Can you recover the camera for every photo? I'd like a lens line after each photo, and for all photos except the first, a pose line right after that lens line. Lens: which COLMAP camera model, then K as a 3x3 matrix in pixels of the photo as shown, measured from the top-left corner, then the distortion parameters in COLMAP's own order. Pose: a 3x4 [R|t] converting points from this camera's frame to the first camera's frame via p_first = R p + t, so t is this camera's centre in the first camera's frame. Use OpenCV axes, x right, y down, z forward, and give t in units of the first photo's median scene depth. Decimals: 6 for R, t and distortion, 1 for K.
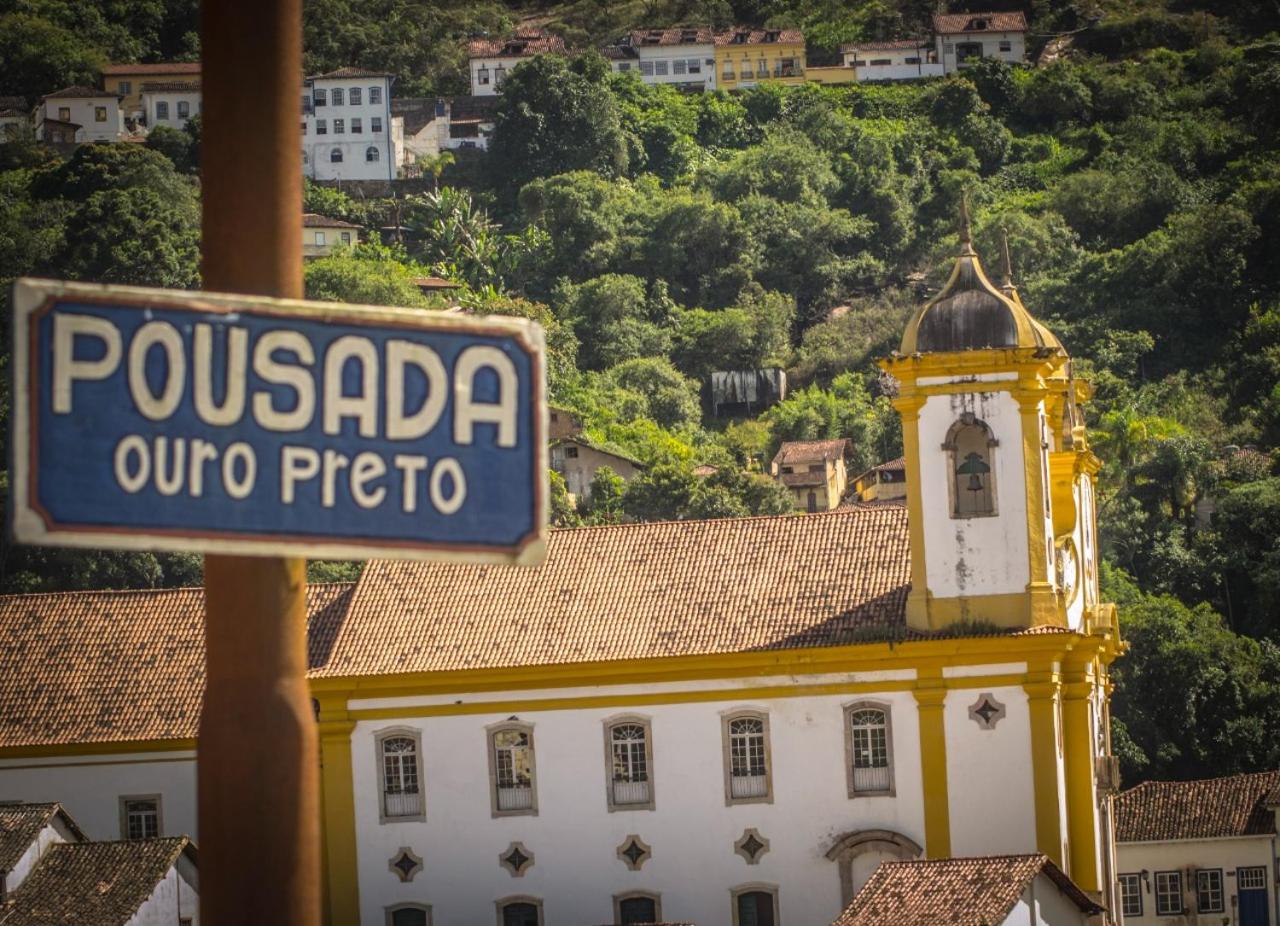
lens RADIAL K [[4914.0, 0, 642.2], [0, 4914.0, 461.8], [0, 0, 1]] dist [-0.235705, 0.000000]
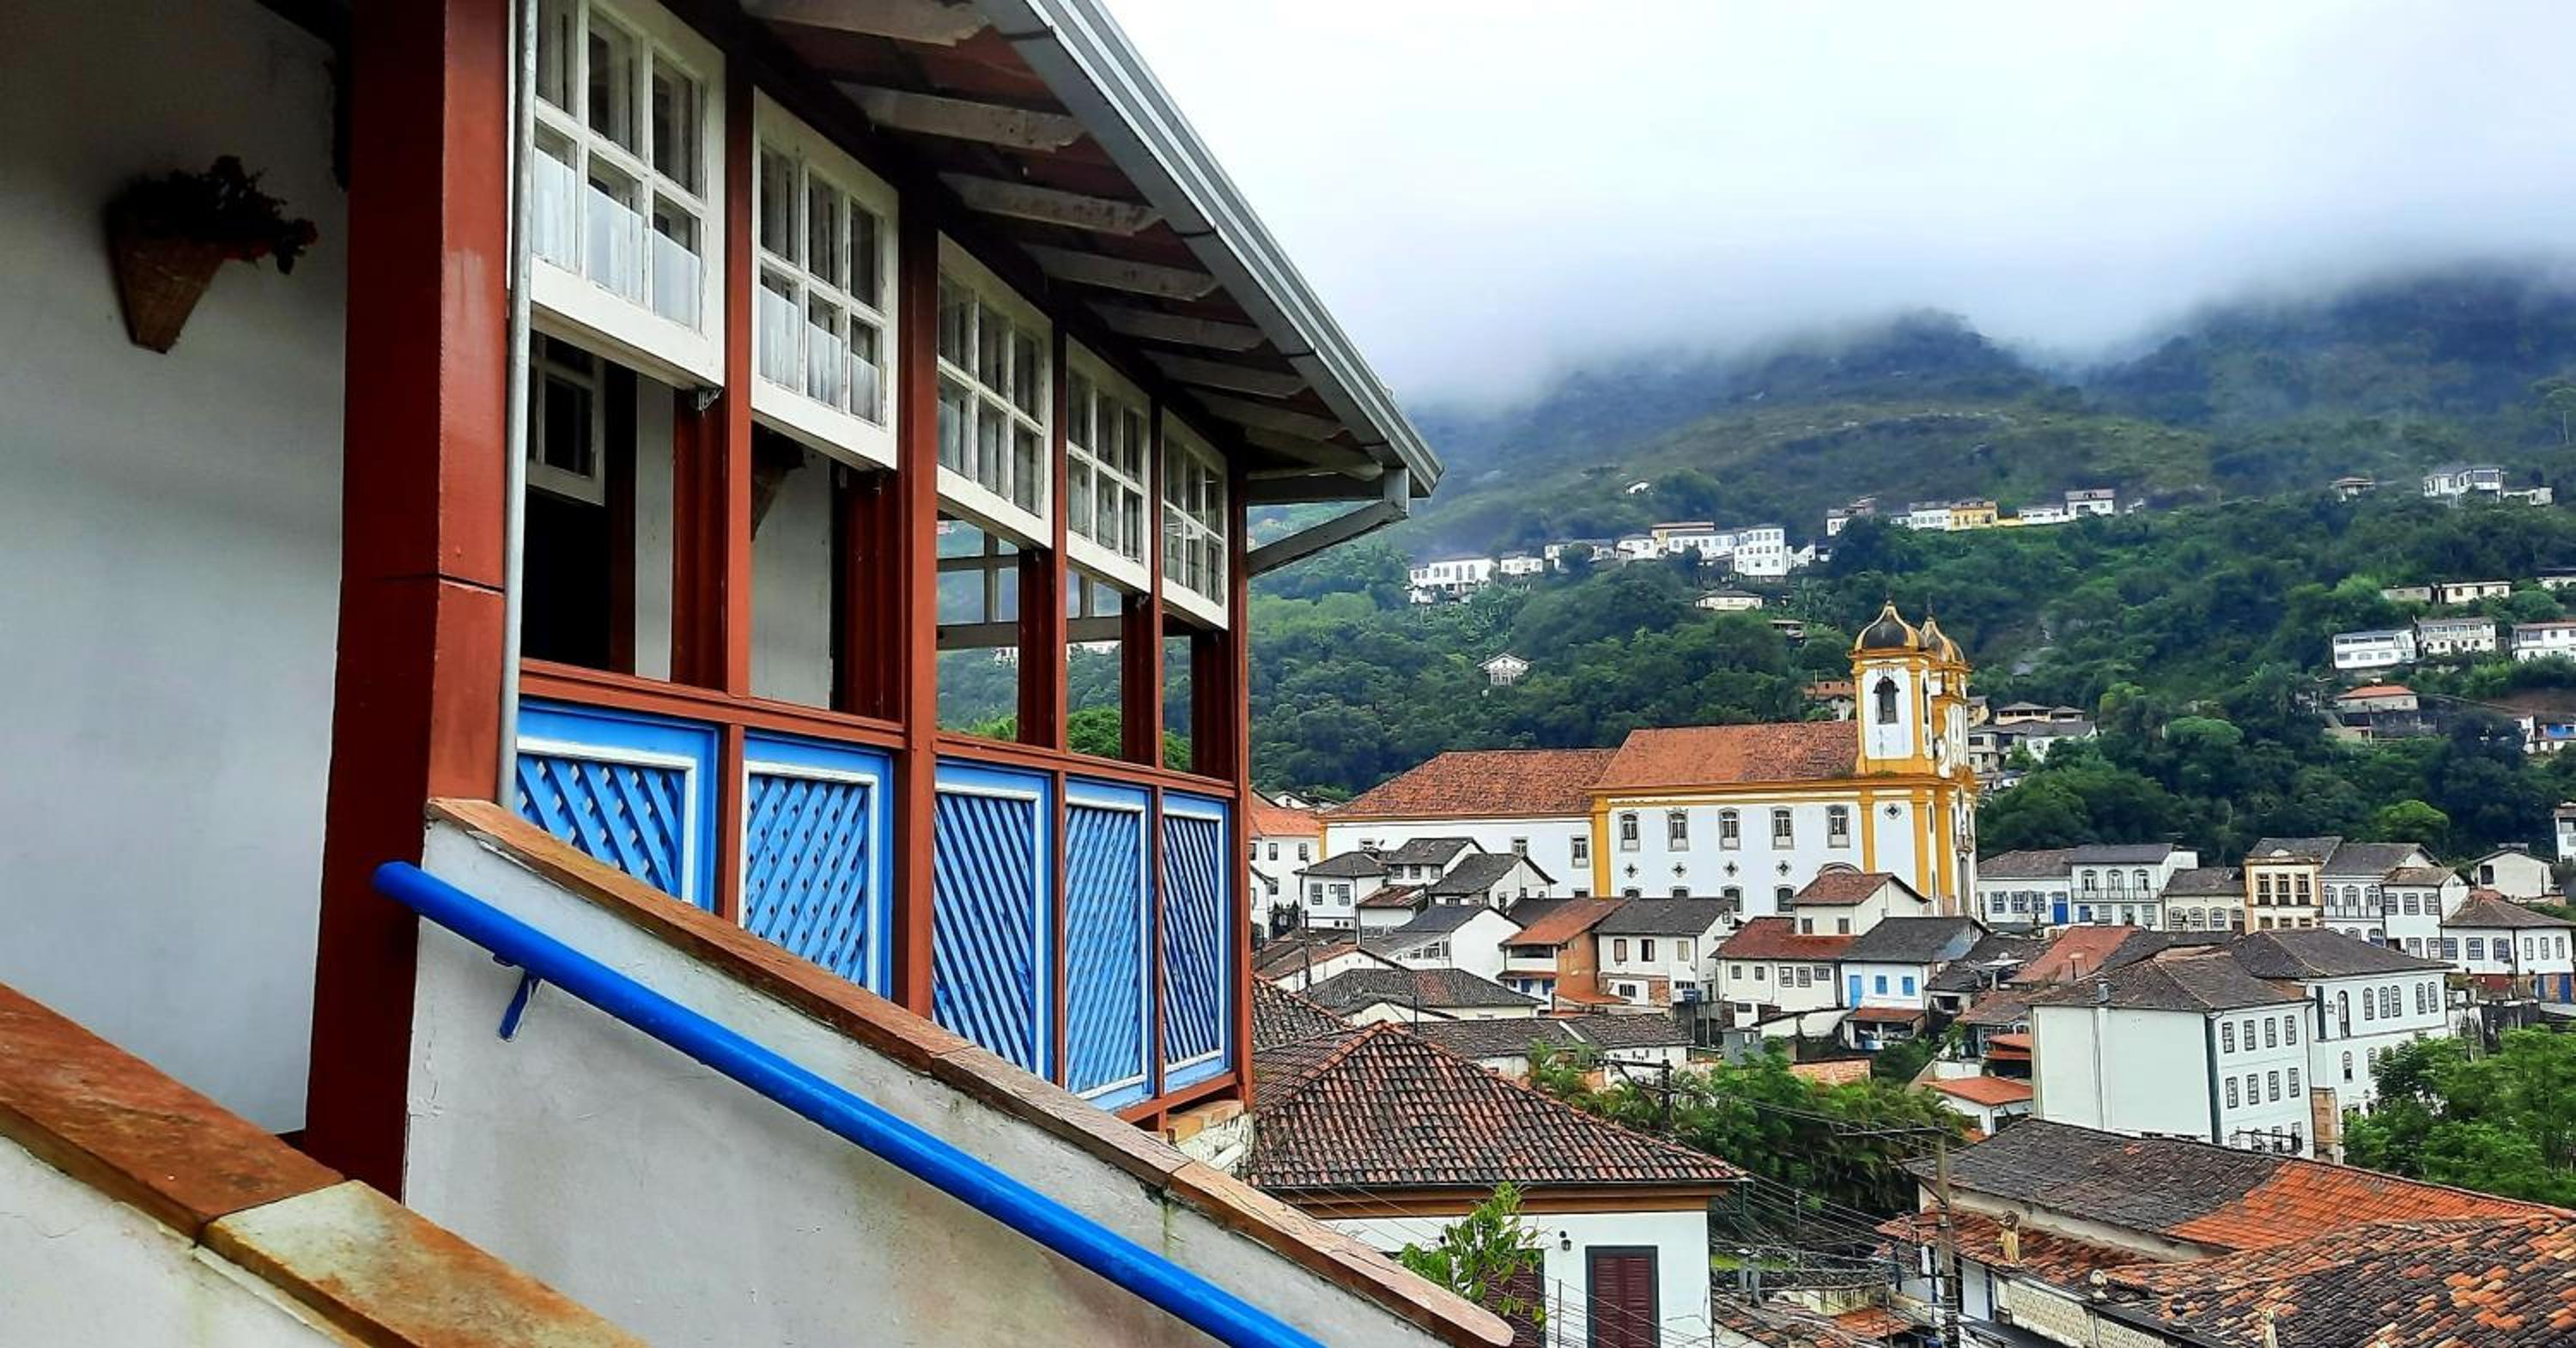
lens RADIAL K [[2237.5, 0, 1110.3], [0, 2237.5, 643.3], [0, 0, 1]] dist [0.007796, -0.001998]
pose [[0.927800, 0.002390, -0.373071, 0.106882], [-0.012888, 0.999588, -0.025649, 0.005075], [0.372856, 0.028605, 0.927448, -0.065429]]
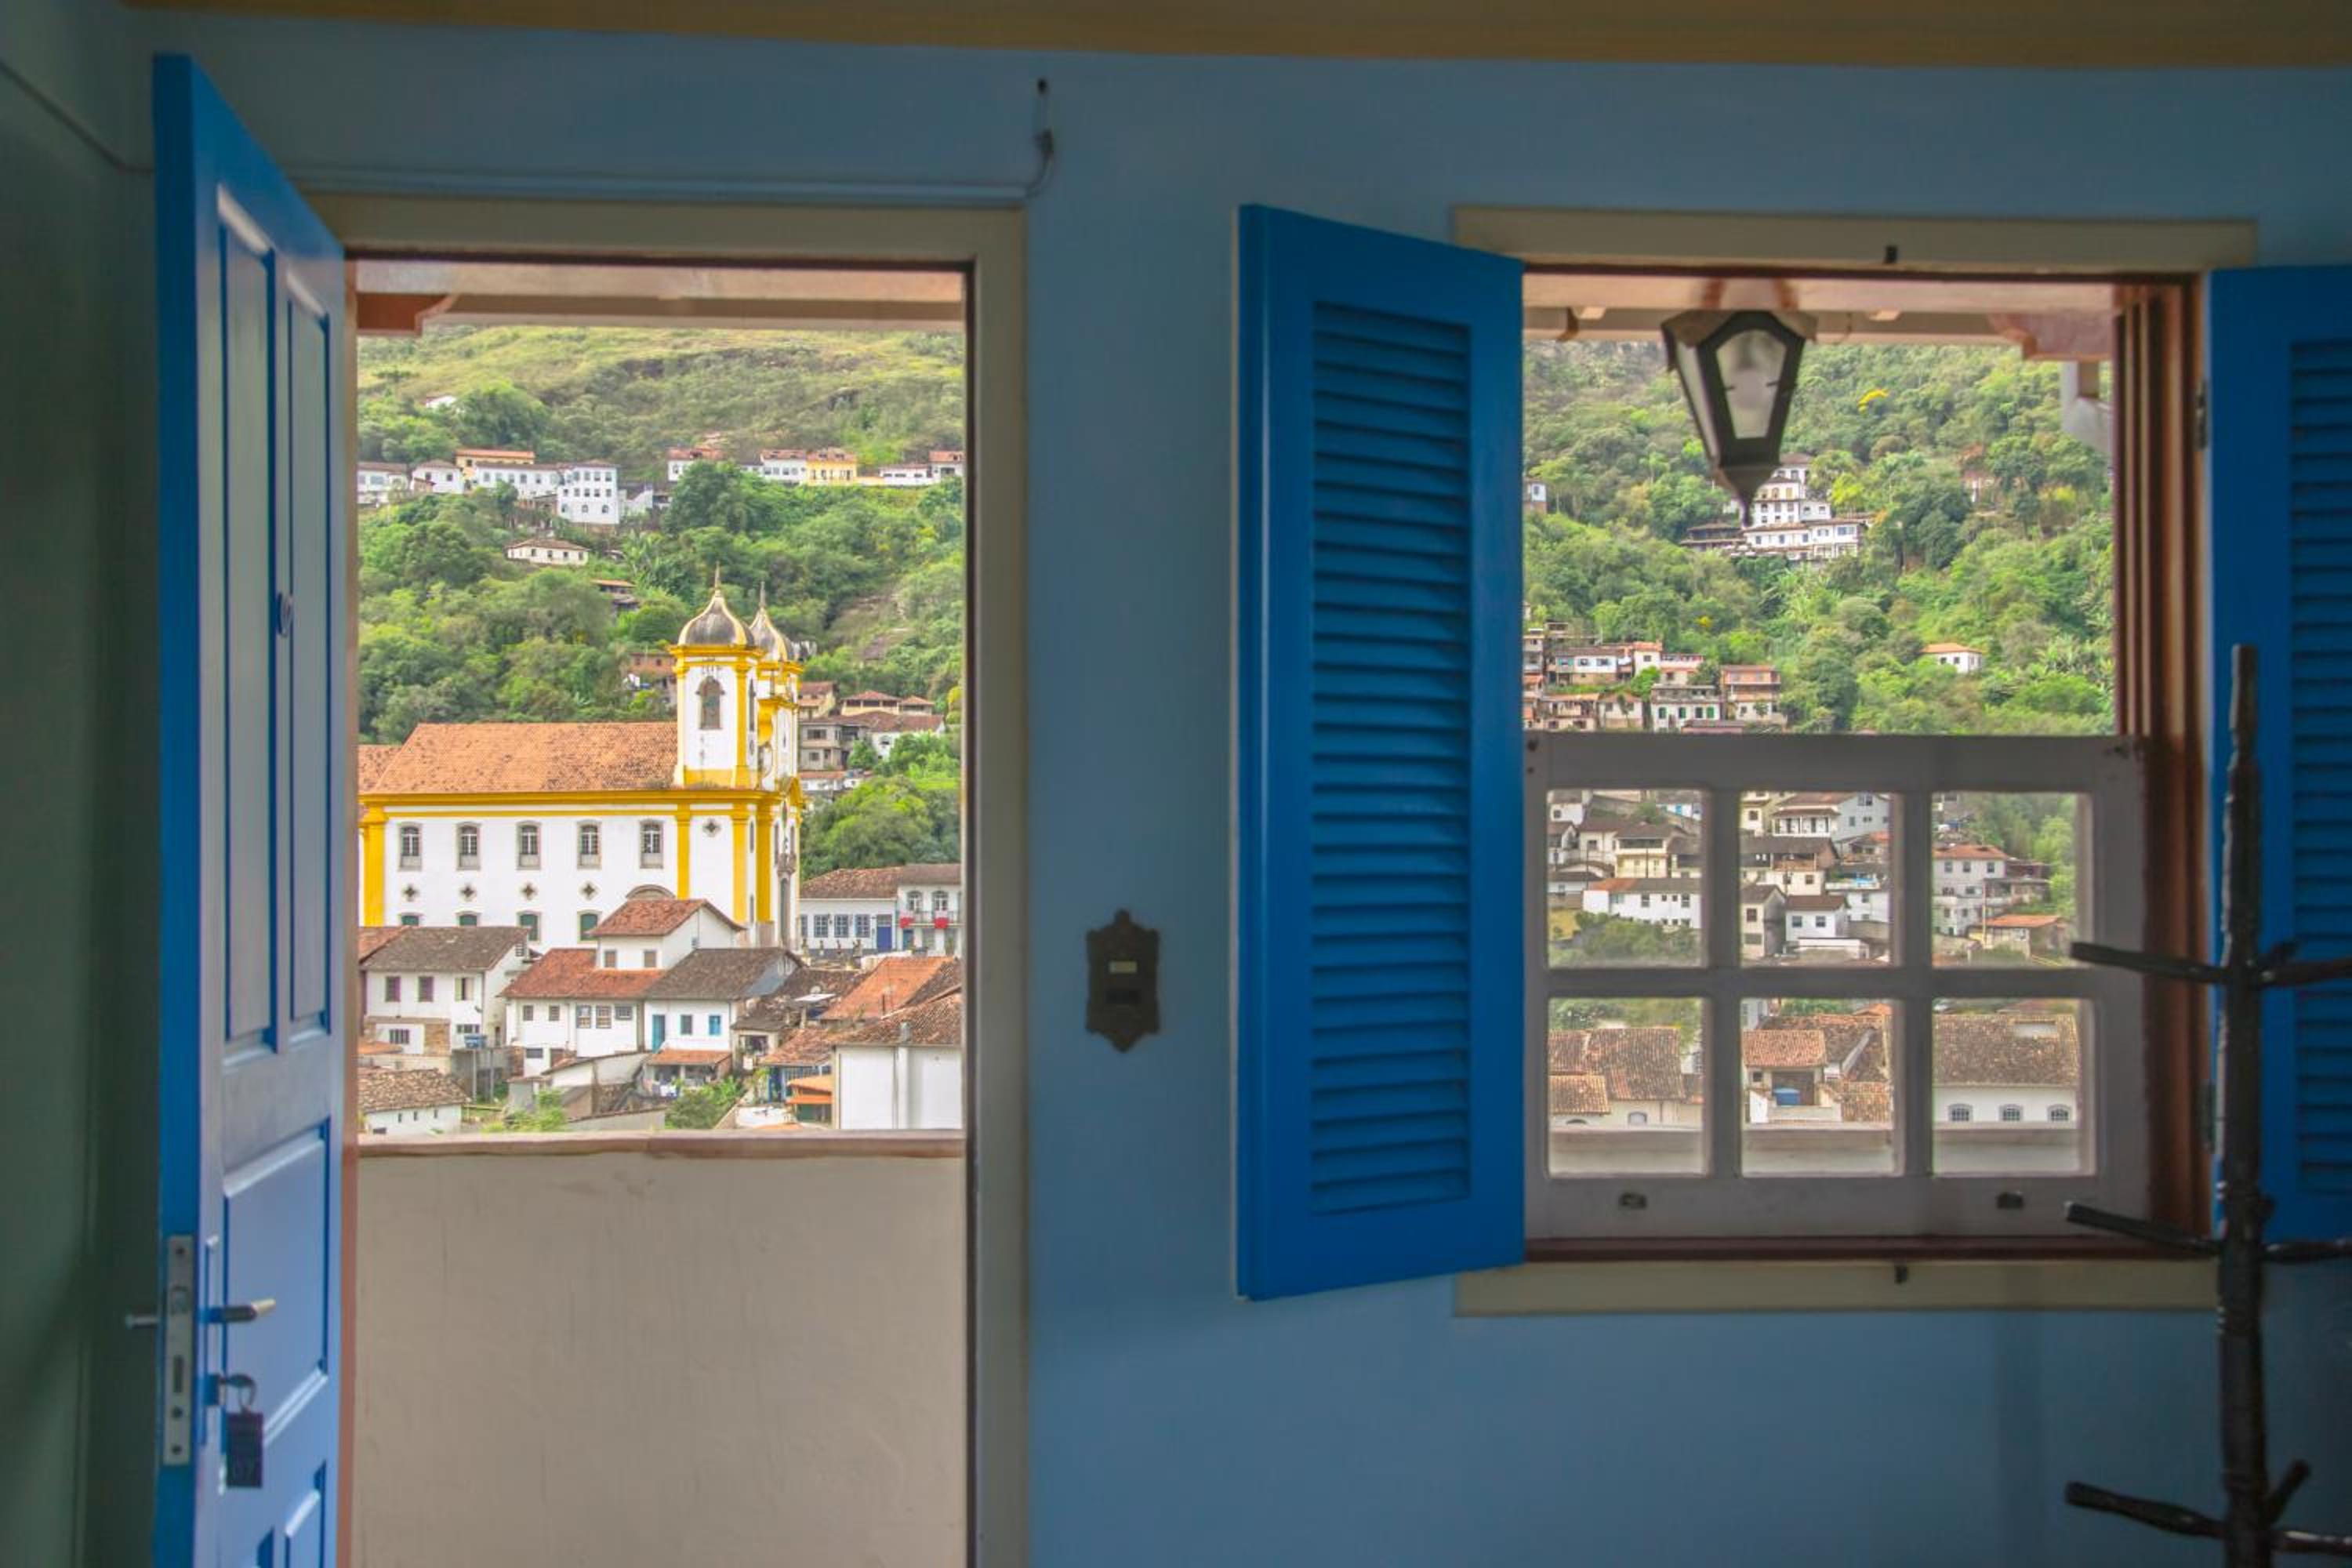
lens RADIAL K [[2765.8, 0, 1187.1], [0, 2765.8, 792.5], [0, 0, 1]] dist [0.078524, 0.000000]
pose [[0.992285, 0.048239, 0.114211, 0.118263], [-0.052334, 0.998080, 0.033127, -0.009387], [-0.112393, -0.038848, 0.992904, -0.119483]]
